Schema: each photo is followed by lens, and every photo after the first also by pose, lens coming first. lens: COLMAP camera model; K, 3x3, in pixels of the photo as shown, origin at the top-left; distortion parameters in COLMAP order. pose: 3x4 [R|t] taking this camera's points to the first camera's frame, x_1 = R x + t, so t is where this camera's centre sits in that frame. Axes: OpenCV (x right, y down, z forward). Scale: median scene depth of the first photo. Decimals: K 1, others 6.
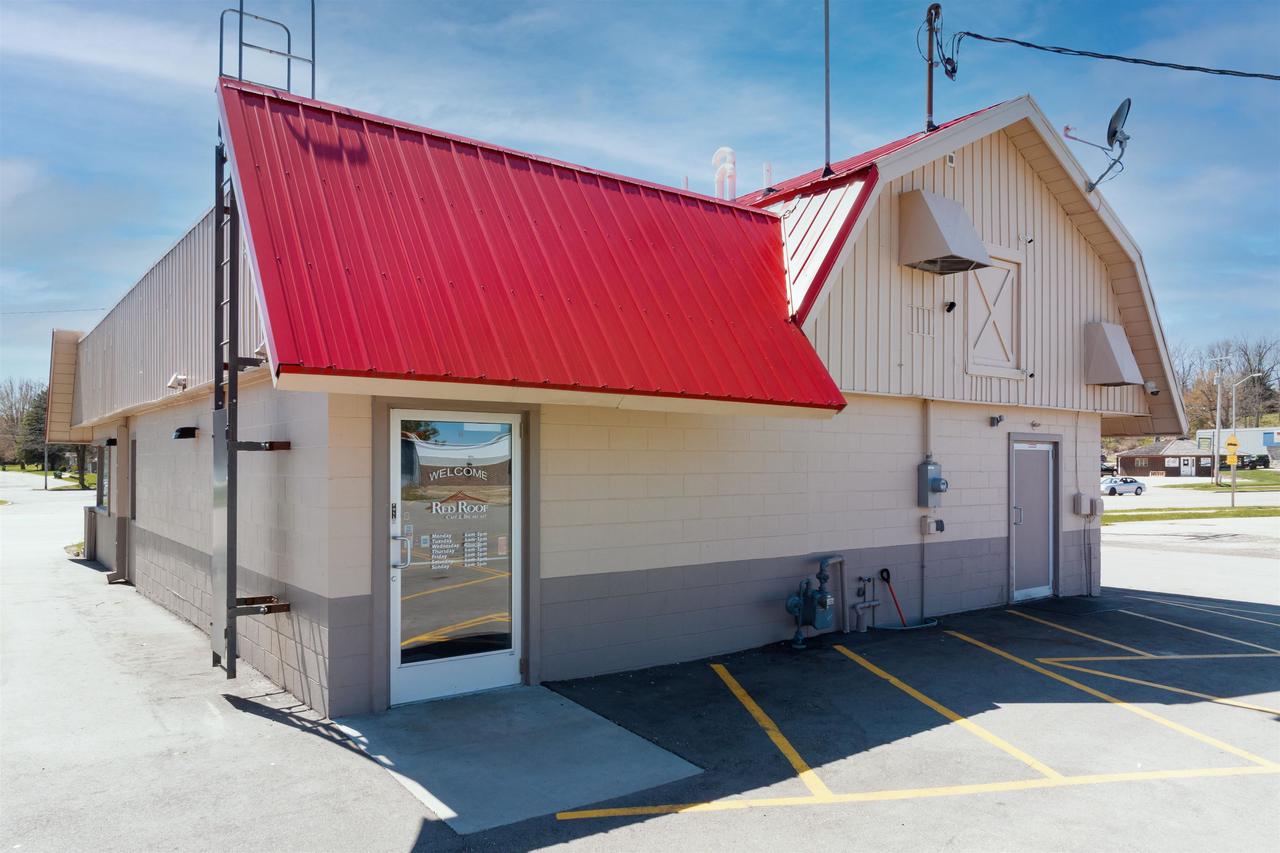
lens RADIAL K [[900.6, 0, 637.2], [0, 900.6, 455.4], [0, 0, 1]] dist [-0.006064, 0.000872]
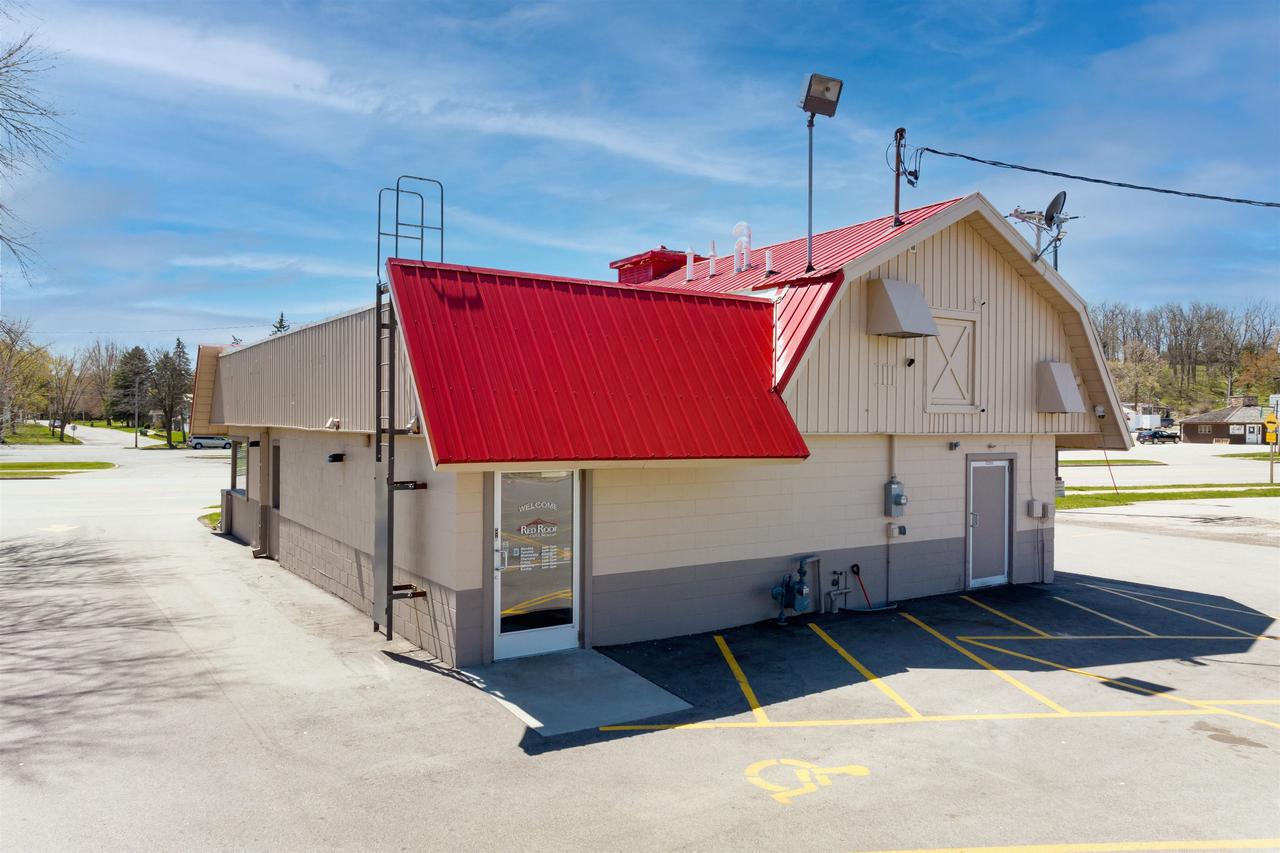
lens RADIAL K [[906.7, 0, 640.0], [0, 906.7, 426.5], [0, 0, 1]] dist [-0.000445, -0.003801]
pose [[0.998015, 0.006955, -0.062594, 0.046313], [-0.005886, 0.999834, 0.017239, -0.102478], [0.062704, -0.016836, 0.997890, -0.357351]]
